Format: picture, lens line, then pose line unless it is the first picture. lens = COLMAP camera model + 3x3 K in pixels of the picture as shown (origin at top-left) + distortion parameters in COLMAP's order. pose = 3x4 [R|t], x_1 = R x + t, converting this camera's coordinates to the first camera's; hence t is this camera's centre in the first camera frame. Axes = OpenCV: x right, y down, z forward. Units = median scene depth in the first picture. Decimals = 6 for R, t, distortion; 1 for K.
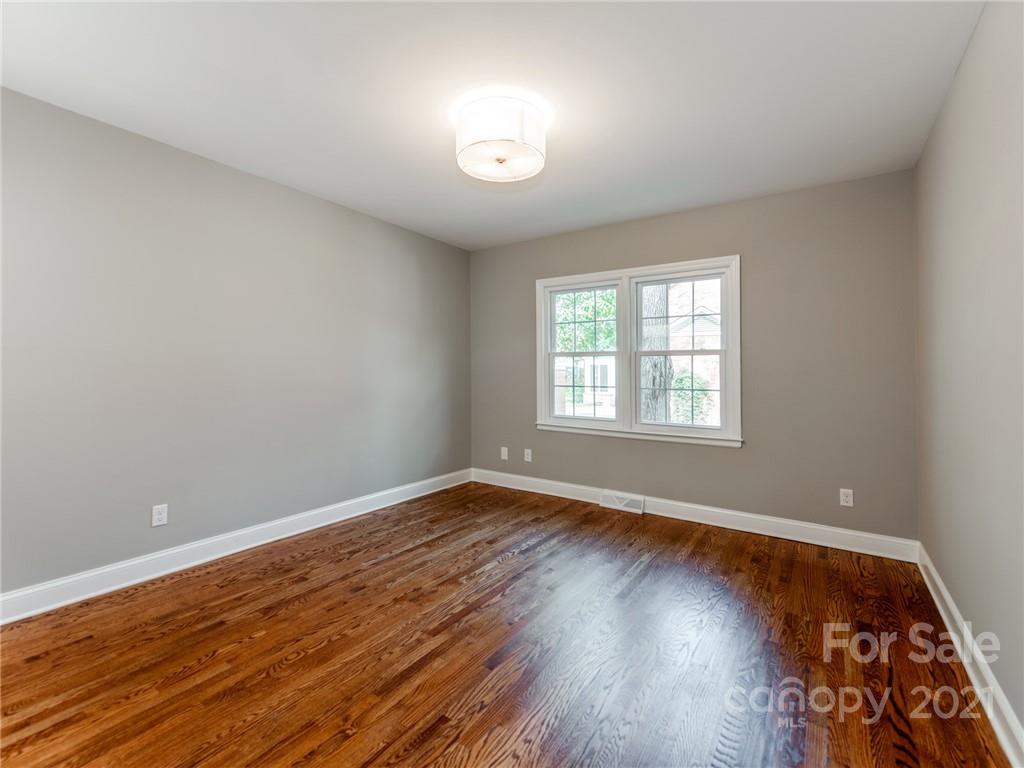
lens RADIAL K [[454.6, 0, 521.9], [0, 454.6, 371.9], [0, 0, 1]] dist [0.020045, -0.000834]
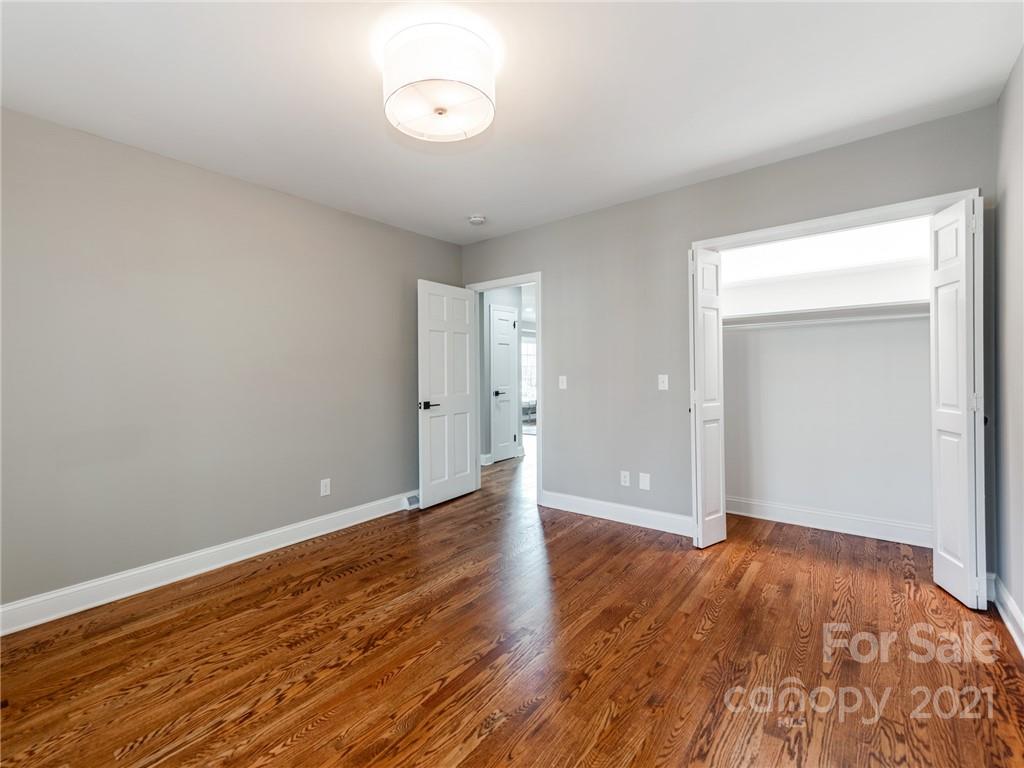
lens RADIAL K [[454.6, 0, 521.9], [0, 454.6, 371.9], [0, 0, 1]] dist [0.020045, -0.000834]
pose [[-0.999459, 0.010156, 0.031283, -0.212372], [0.010458, 0.999900, 0.009499, -0.015778], [-0.031183, 0.009821, -0.999465, 1.874445]]
